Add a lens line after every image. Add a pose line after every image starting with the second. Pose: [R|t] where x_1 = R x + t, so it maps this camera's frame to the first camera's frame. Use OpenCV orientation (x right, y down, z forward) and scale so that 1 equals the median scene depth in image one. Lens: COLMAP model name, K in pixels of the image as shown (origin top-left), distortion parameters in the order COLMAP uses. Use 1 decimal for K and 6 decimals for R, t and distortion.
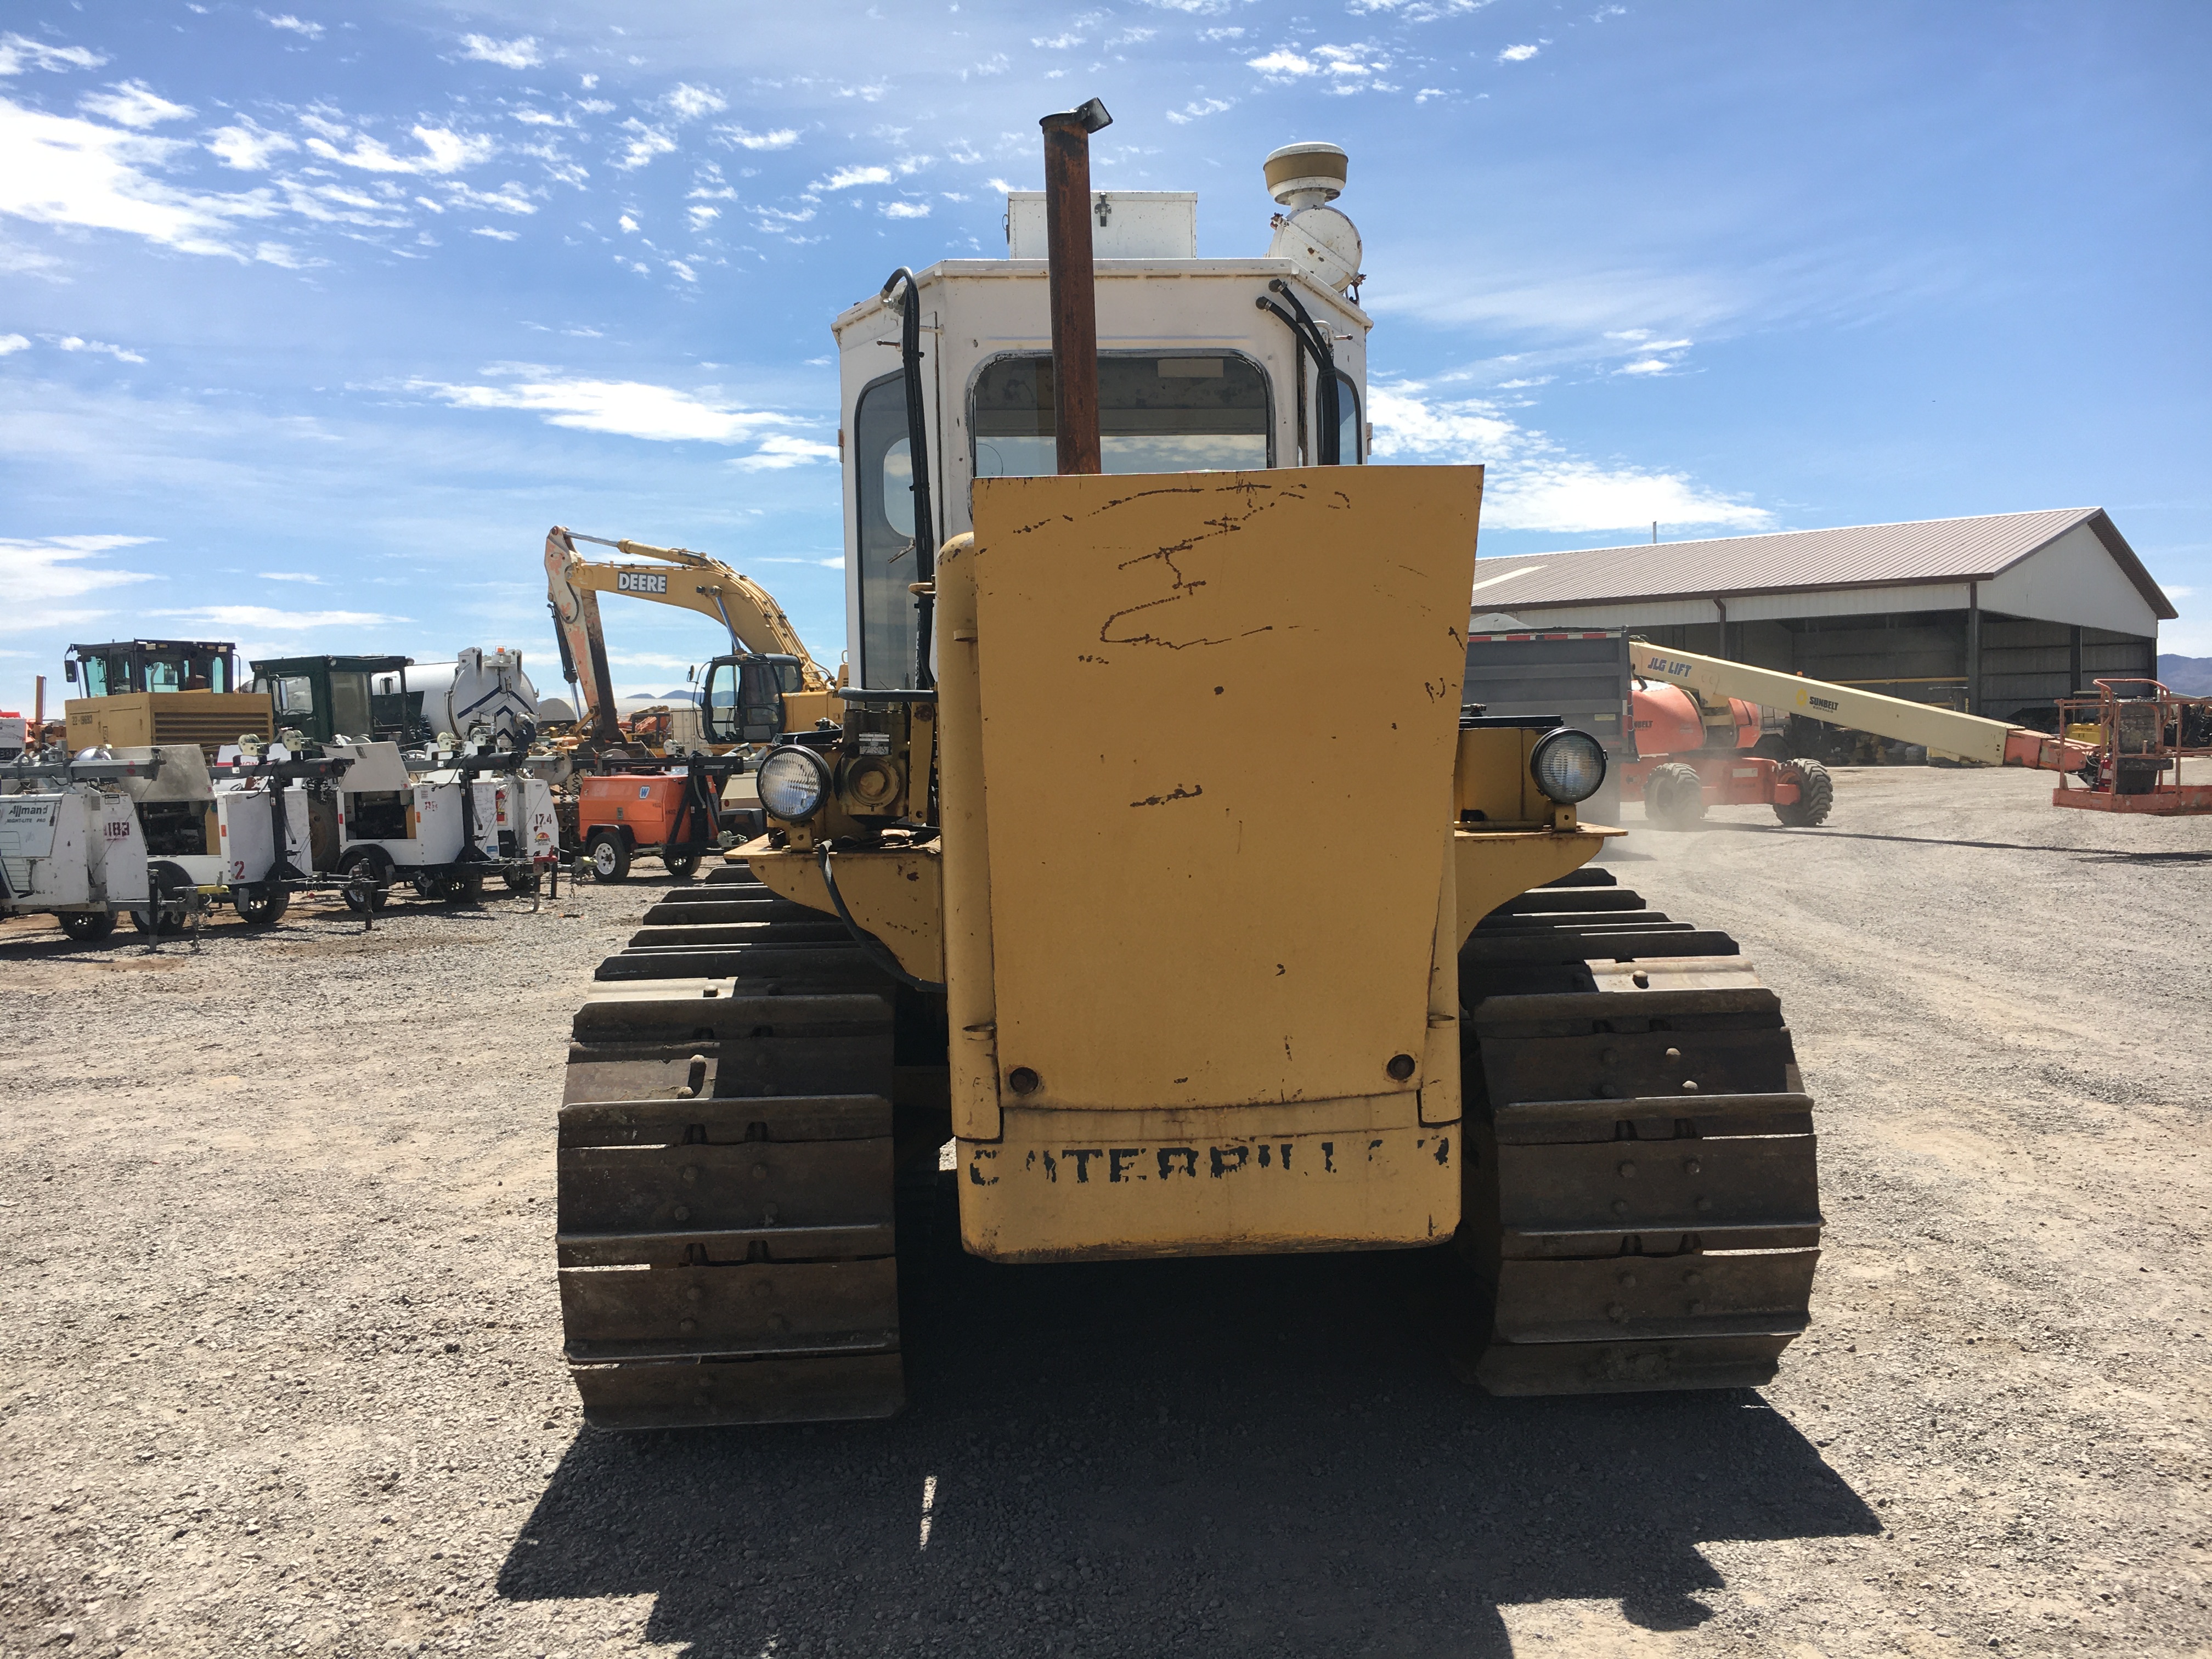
lens RADIAL K [[1893.8, 0, 1125.8], [0, 1893.8, 829.9], [0, 0, 1]] dist [0.073743, -0.103641]
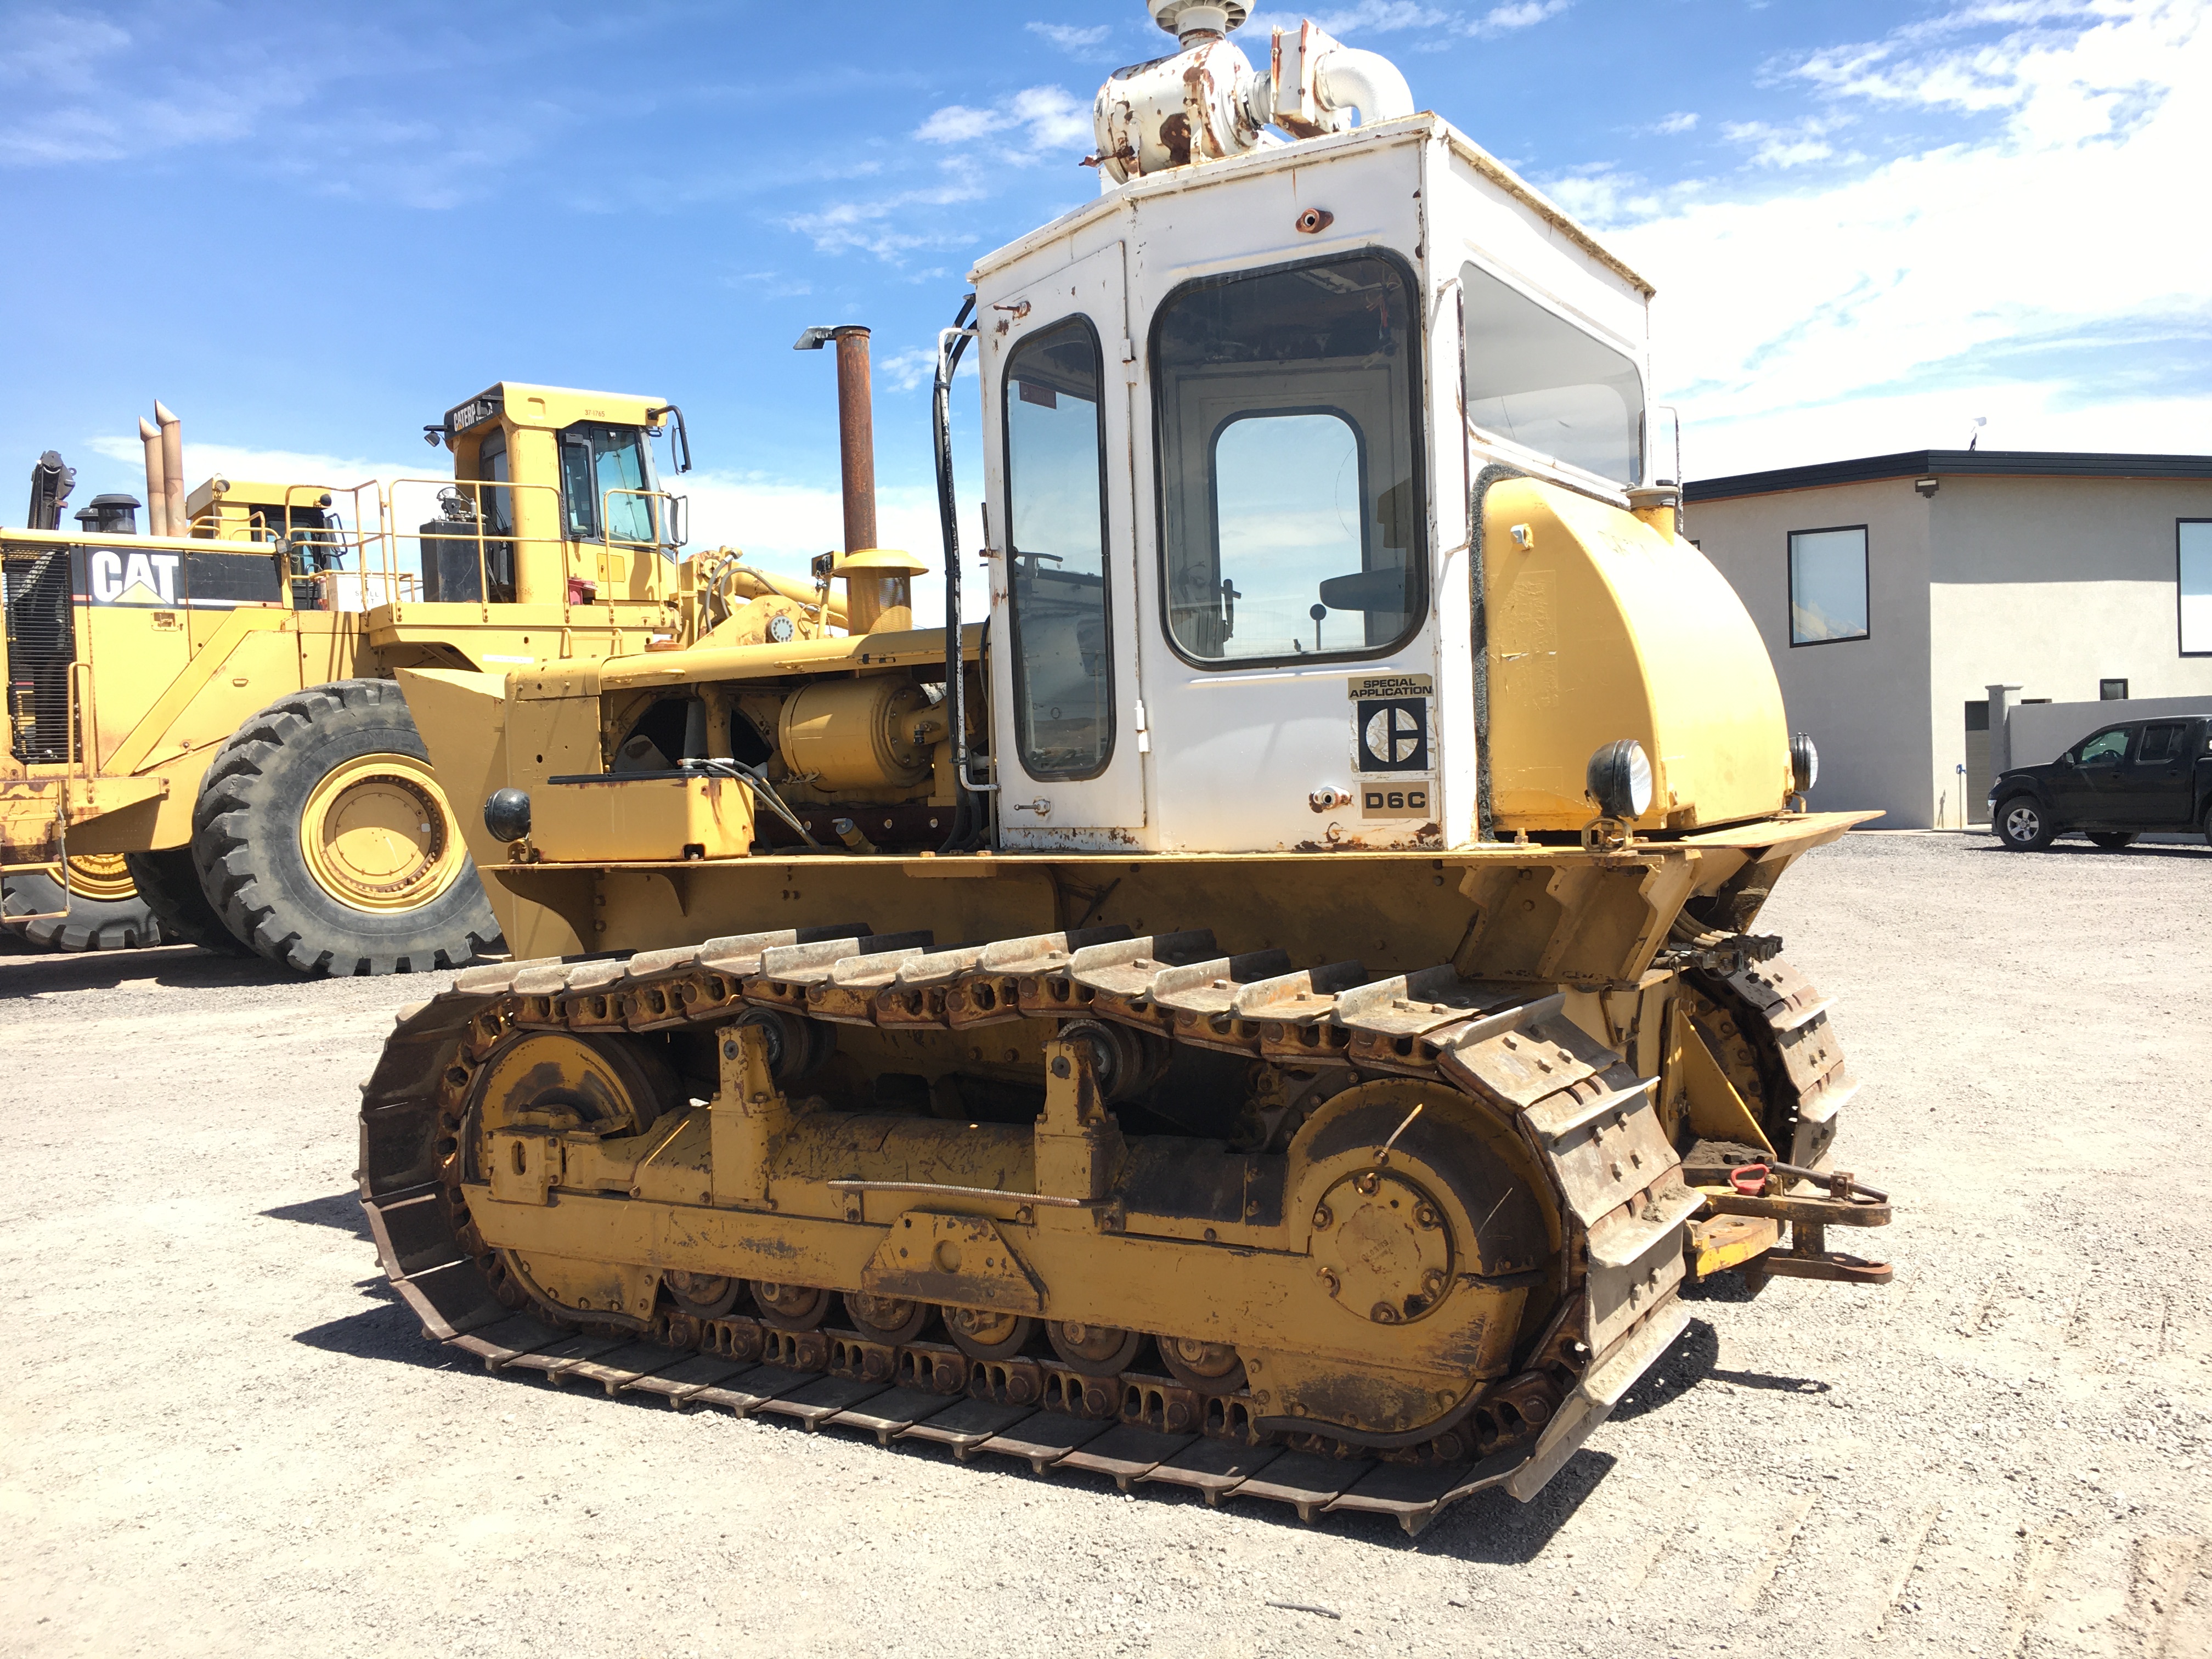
lens RADIAL K [[1893.8, 0, 1108.3], [0, 1893.8, 831.5], [0, 0, 1]] dist [0.073743, -0.103641]
pose [[-0.559926, 0.067413, -0.825795, 0.276396], [0.004099, 0.996898, 0.078601, -0.032691], [0.828532, 0.040626, -0.558466, 0.519984]]
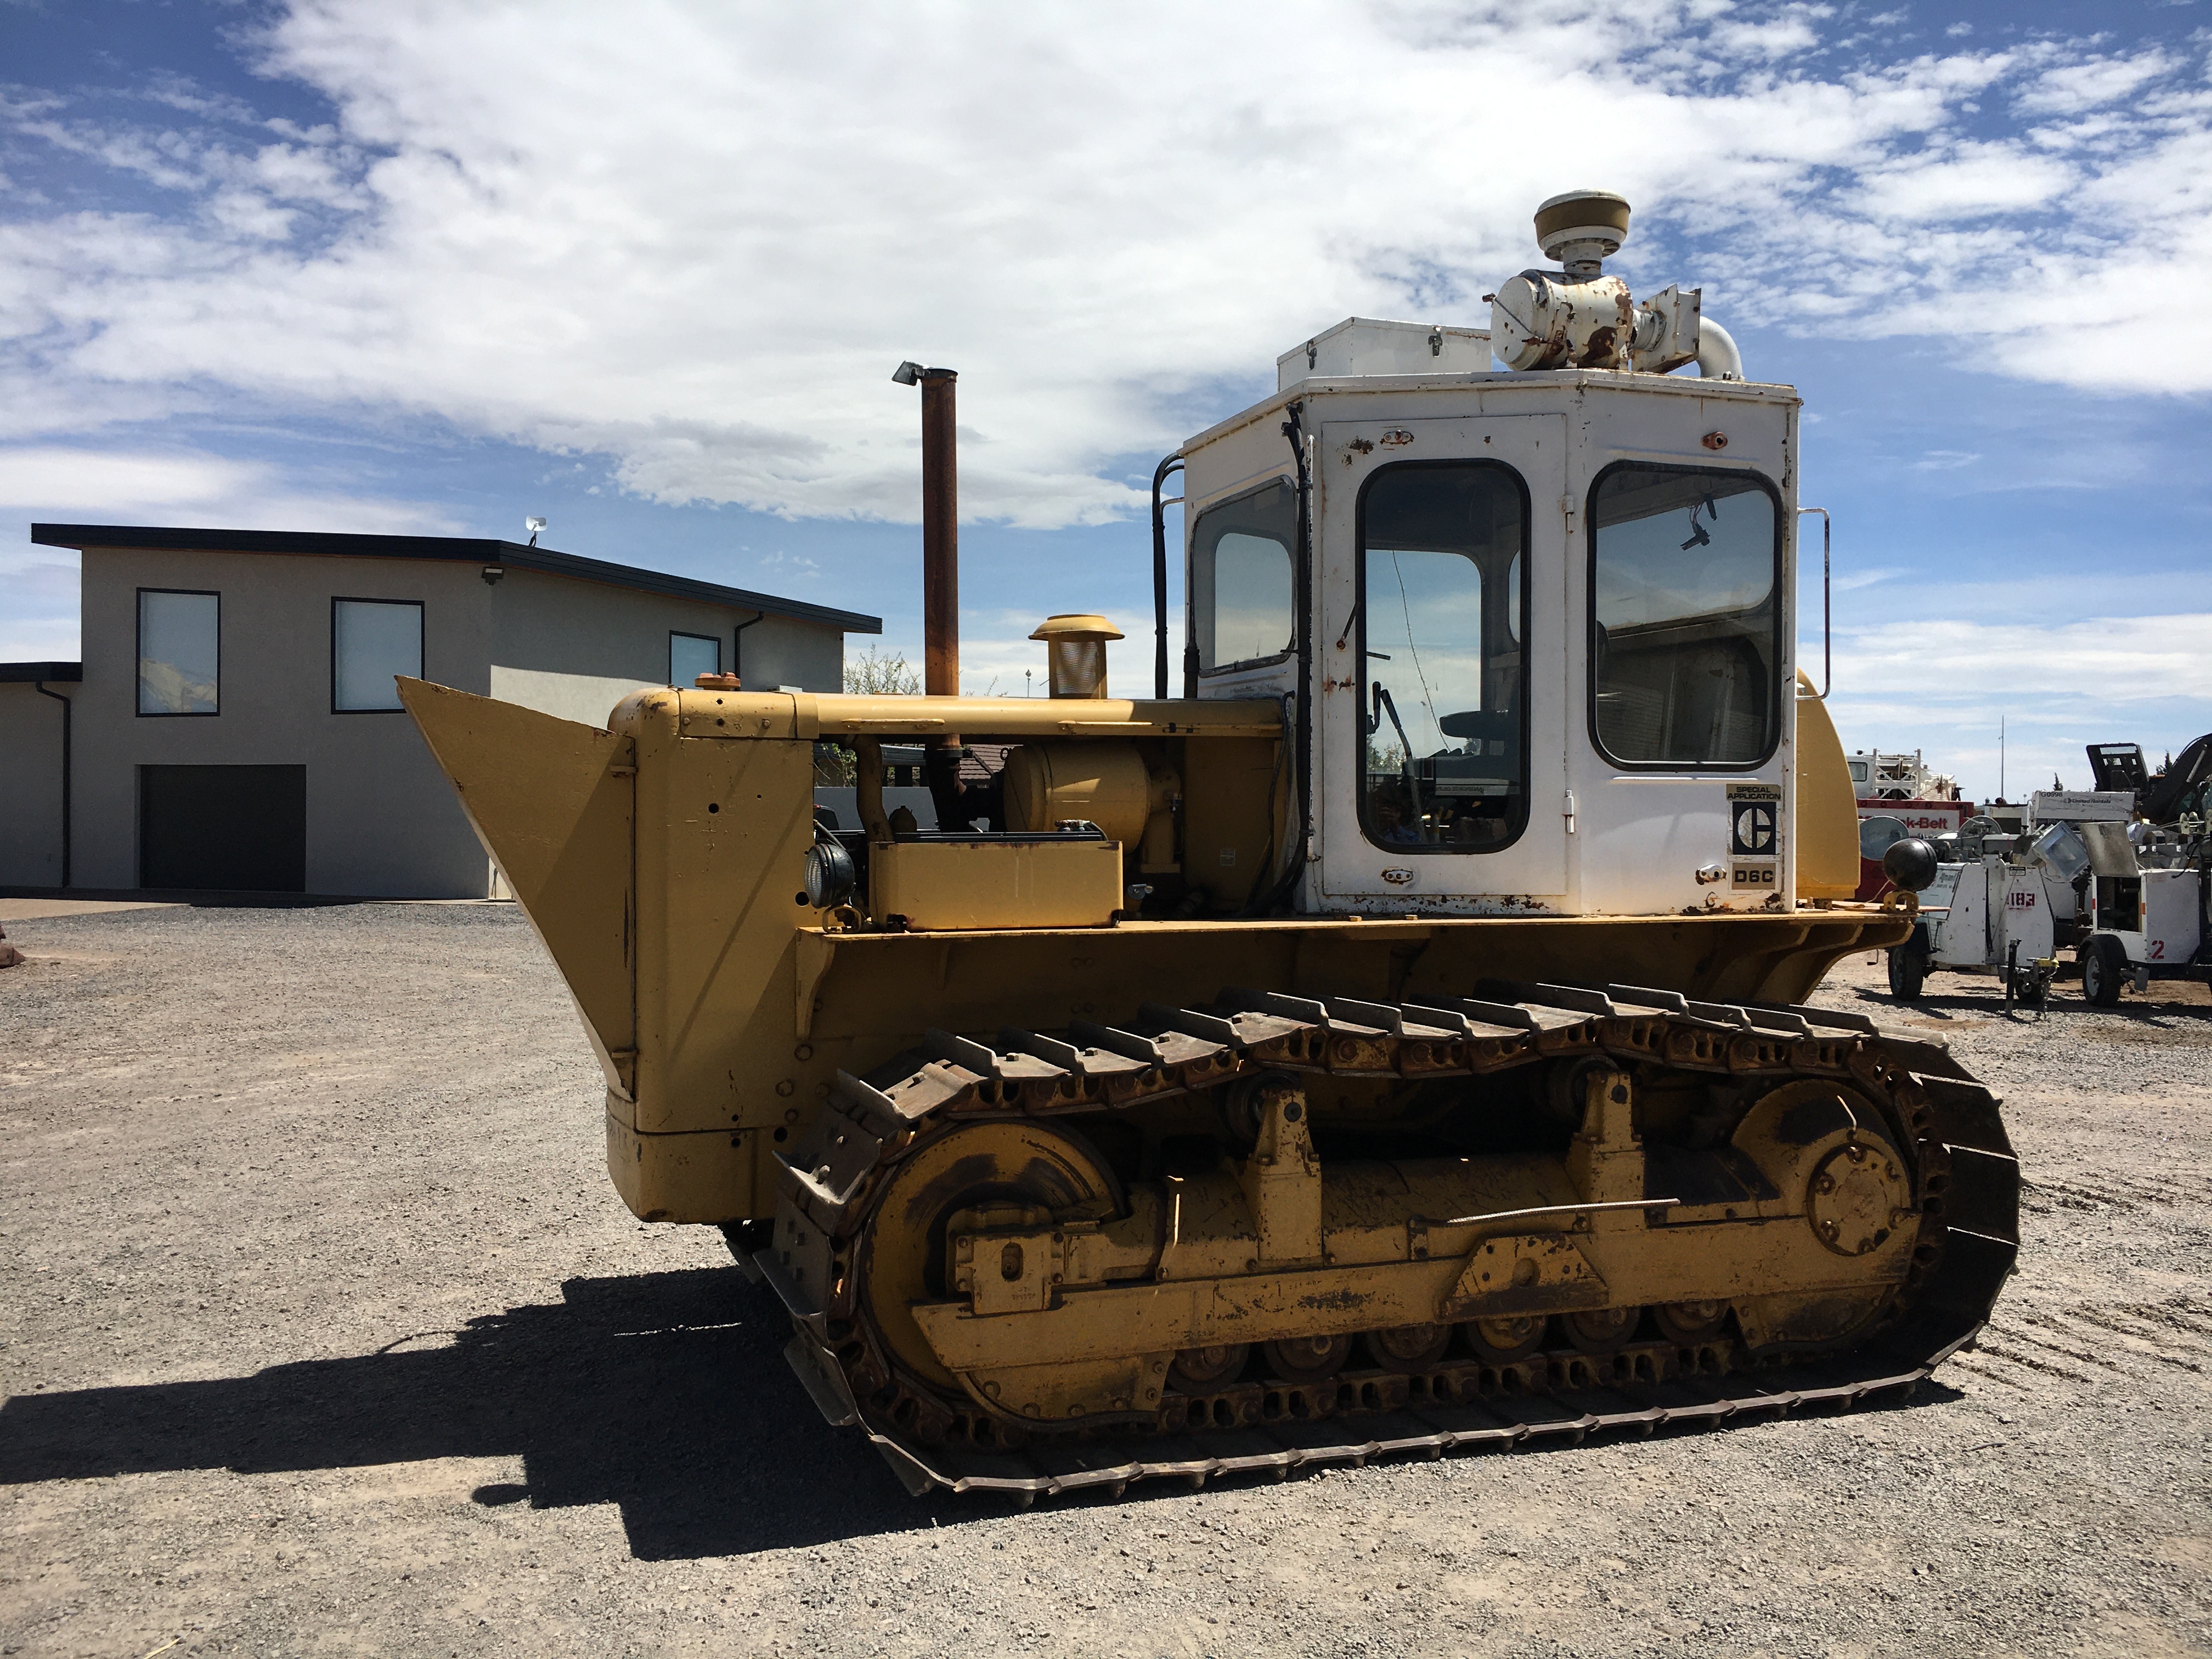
lens RADIAL K [[1893.8, 0, 1116.3], [0, 1893.8, 825.1], [0, 0, 1]] dist [0.073743, -0.103641]
pose [[0.273678, 0.028989, -0.961385, 0.344706], [-0.060482, 0.998086, 0.012879, -0.023535], [0.959918, 0.054622, 0.274907, 0.205866]]
